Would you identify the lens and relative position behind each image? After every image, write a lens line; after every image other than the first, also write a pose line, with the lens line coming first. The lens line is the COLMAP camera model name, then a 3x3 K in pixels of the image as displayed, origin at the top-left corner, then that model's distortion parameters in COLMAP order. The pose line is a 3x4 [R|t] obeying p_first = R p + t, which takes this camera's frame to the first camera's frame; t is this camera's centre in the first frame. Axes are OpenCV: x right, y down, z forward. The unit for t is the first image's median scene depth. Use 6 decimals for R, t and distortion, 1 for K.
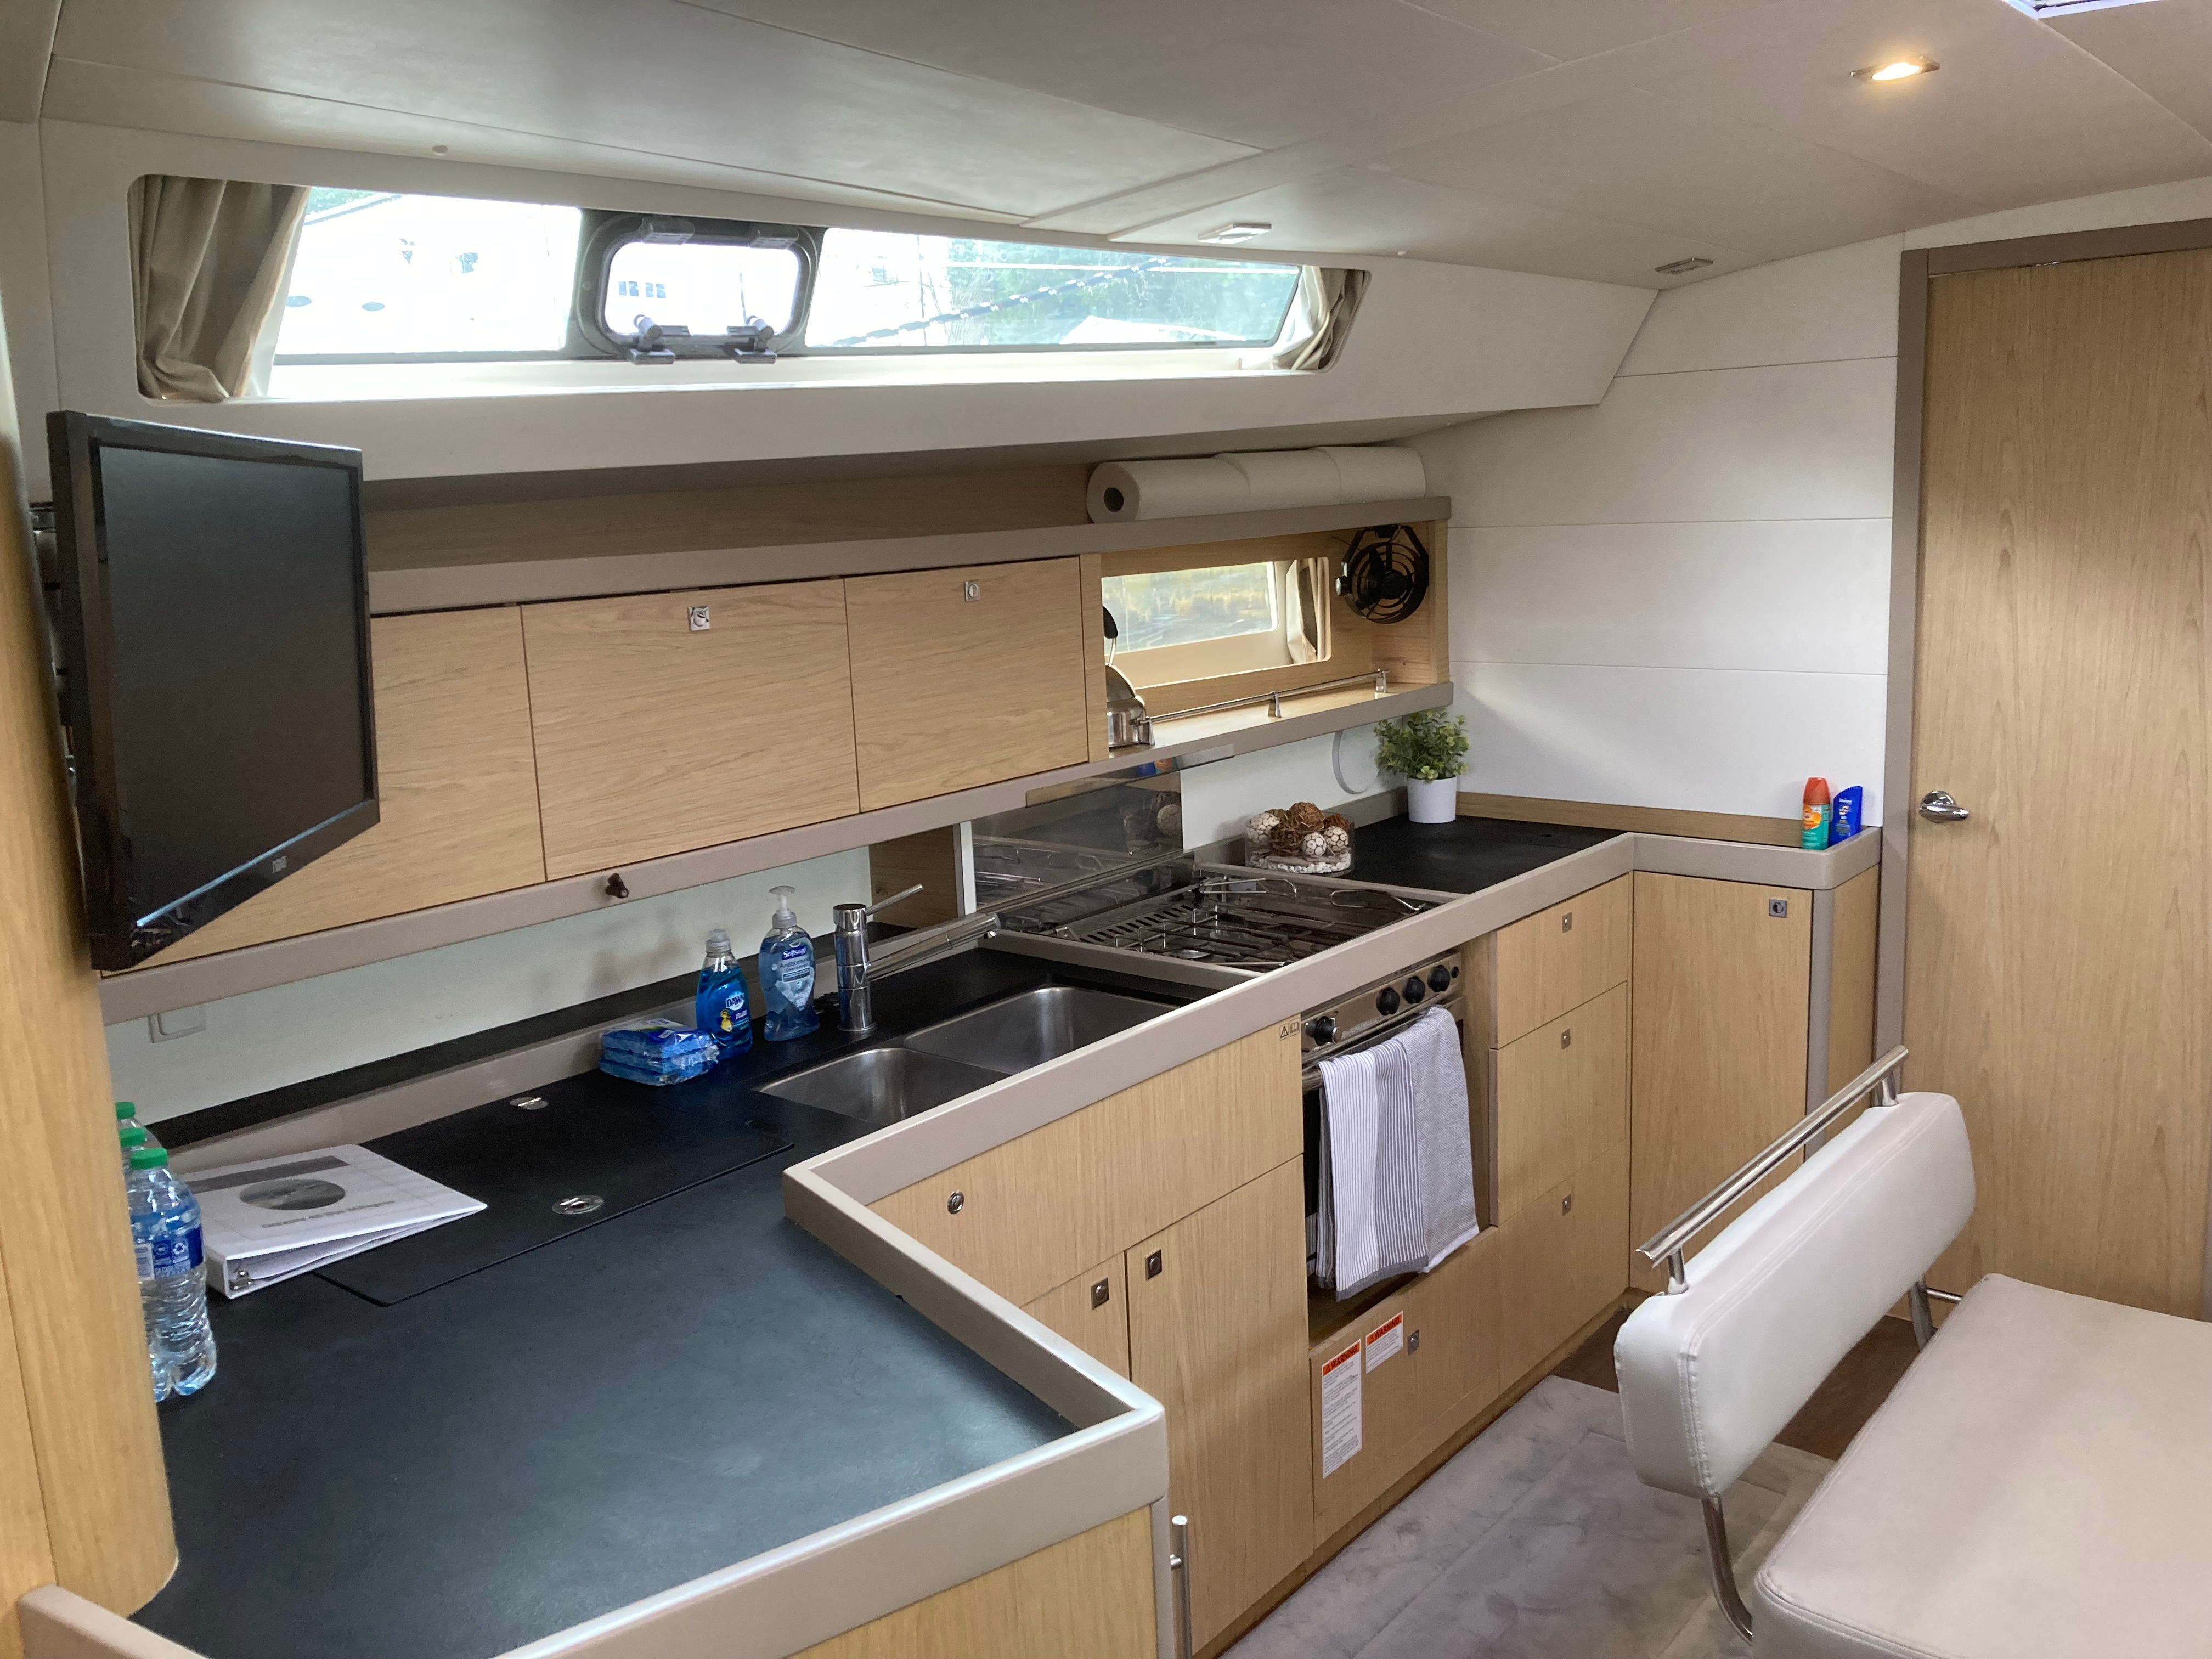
lens RADIAL K [[1794.9, 0, 1098.1], [0, 1794.9, 811.1], [0, 0, 1]] dist [0.036938, -0.052488]
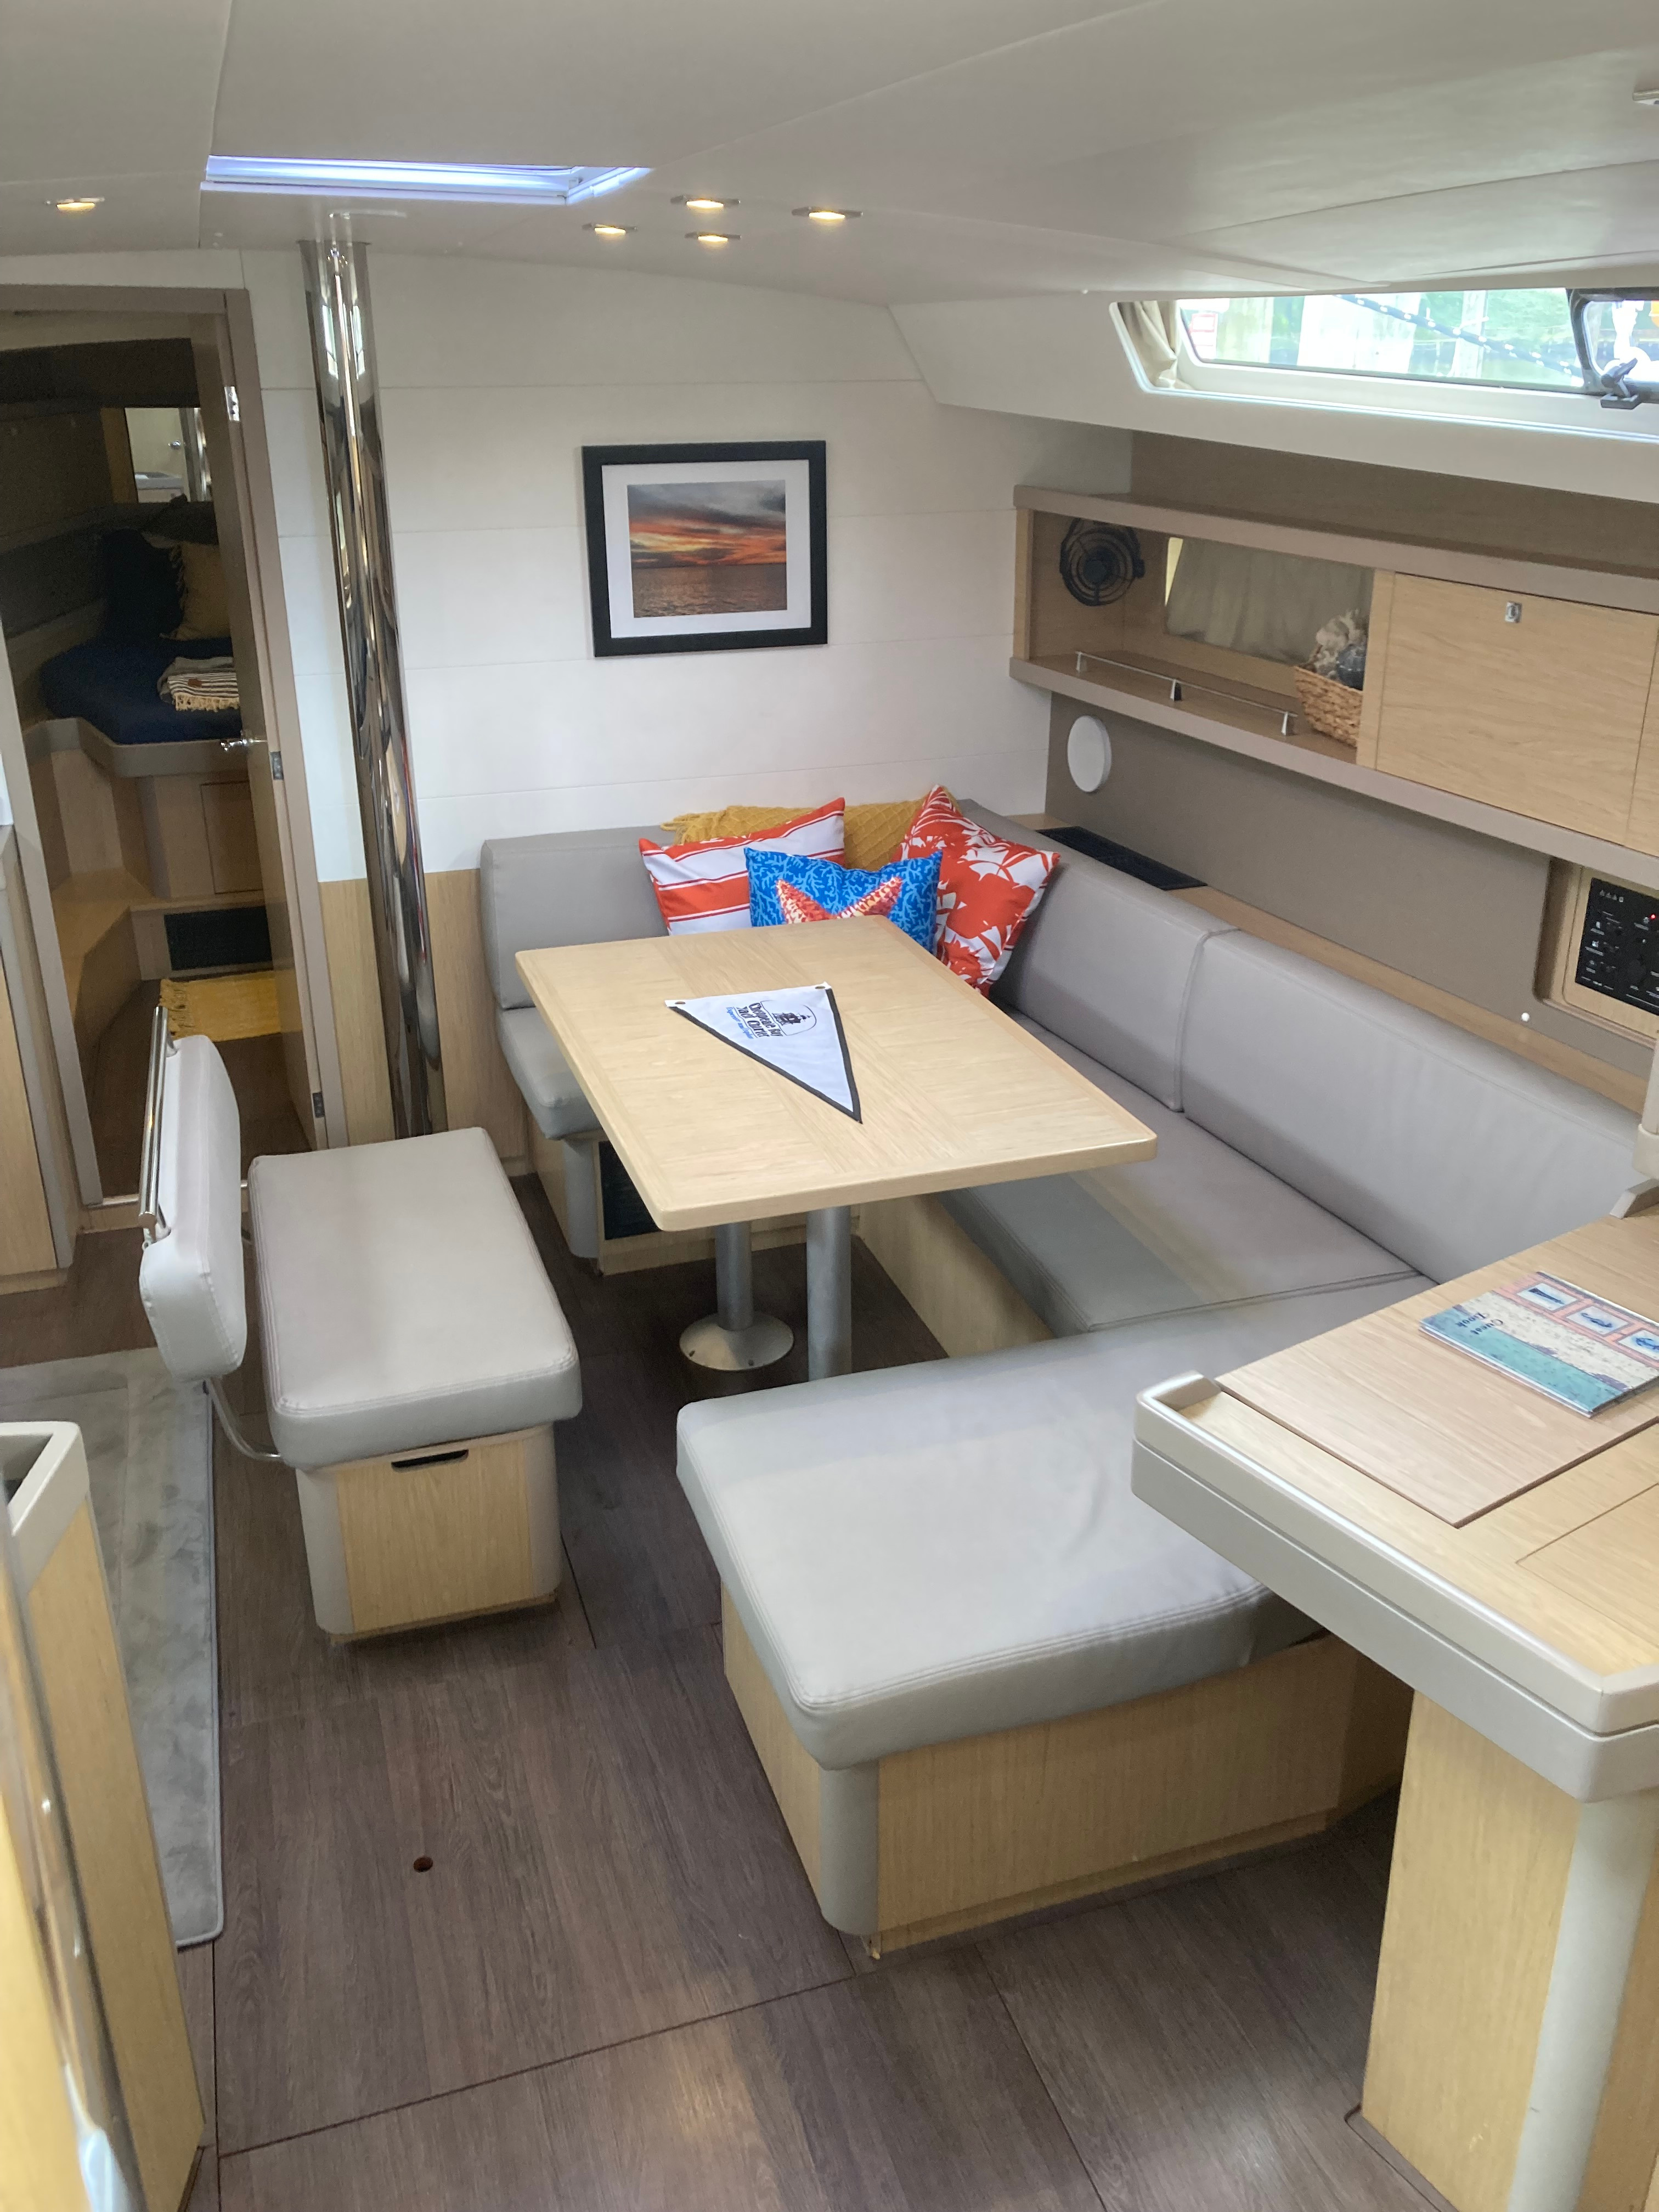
lens RADIAL K [[1794.9, 0, 830.0], [0, 1794.9, 1120.5], [0, 0, 1]] dist [0.036938, -0.052488]
pose [[0.522026, -0.295496, 0.800107, -0.319012], [0.121362, 0.954258, 0.273245, -0.076181], [-0.844251, -0.045538, 0.534009, -0.053900]]
